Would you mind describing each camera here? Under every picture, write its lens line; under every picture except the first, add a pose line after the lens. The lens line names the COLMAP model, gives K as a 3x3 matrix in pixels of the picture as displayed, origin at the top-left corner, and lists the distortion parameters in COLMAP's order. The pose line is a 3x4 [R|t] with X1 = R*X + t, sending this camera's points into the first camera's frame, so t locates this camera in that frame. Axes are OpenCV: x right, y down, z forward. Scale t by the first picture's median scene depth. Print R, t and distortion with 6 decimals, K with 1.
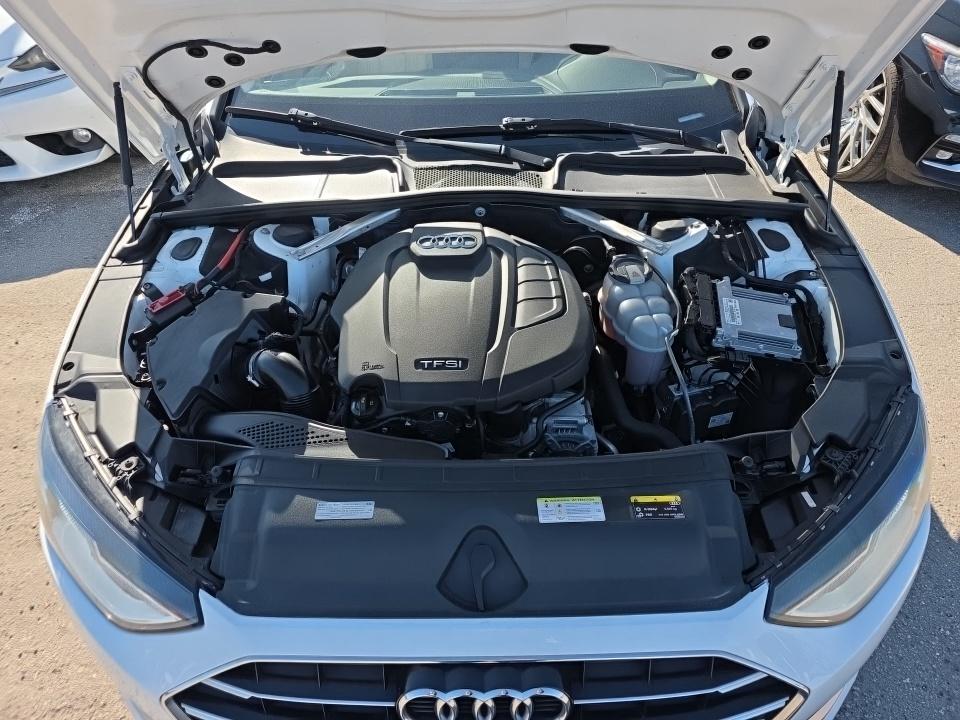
lens RADIAL K [[653.0, 0, 476.0], [0, 653.0, 360.7], [0, 0, 1]] dist [0.042213, -0.042491]
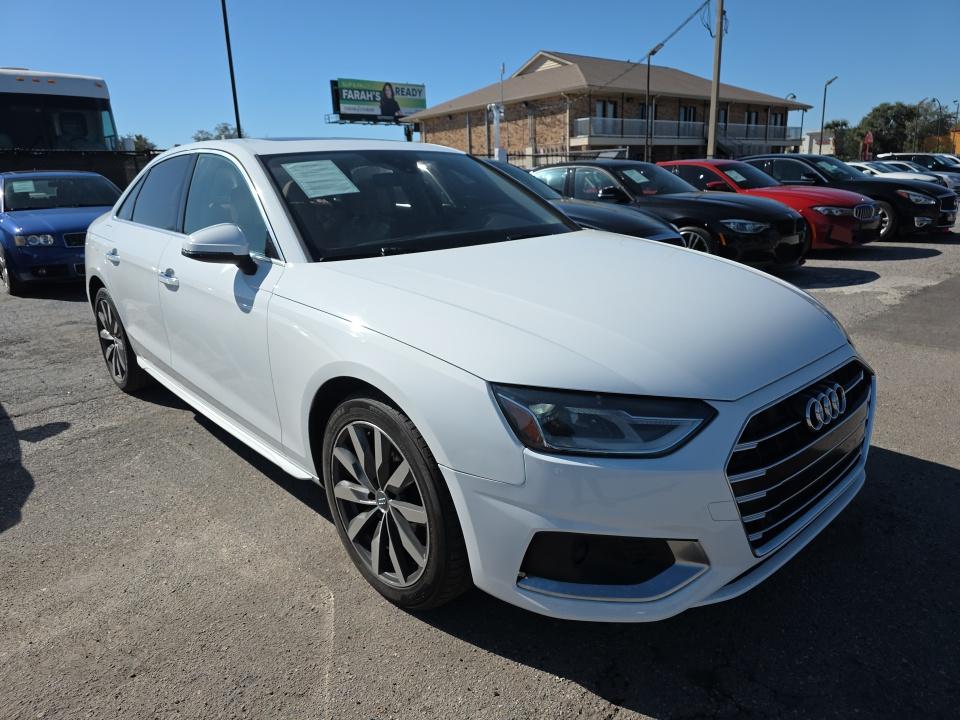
lens RADIAL K [[653.0, 0, 476.0], [0, 653.0, 360.7], [0, 0, 1]] dist [0.042213, -0.042491]
pose [[0.732636, -0.194643, 0.652195, -0.807319], [0.452475, 0.855112, -0.253080, 0.186687], [-0.508440, 0.480518, 0.714557, 0.041039]]
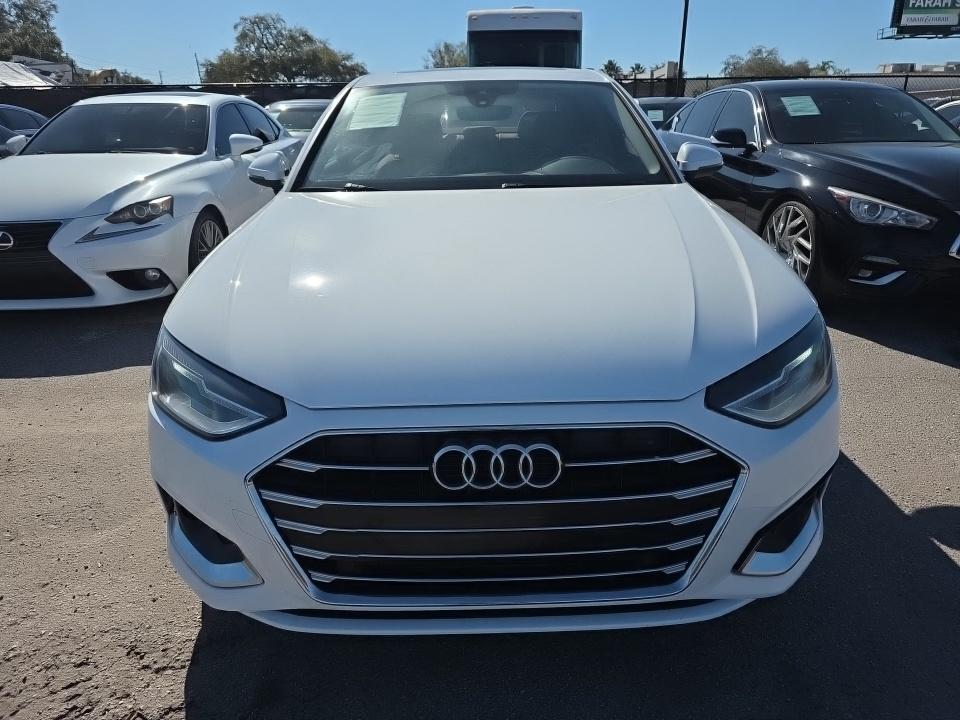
lens RADIAL K [[653.0, 0, 476.0], [0, 653.0, 360.7], [0, 0, 1]] dist [0.042213, -0.042491]
pose [[0.999975, -0.006809, 0.001653, -0.013602], [0.006970, 0.942669, -0.333655, 0.321365], [0.000713, 0.333659, 0.942694, -0.122463]]
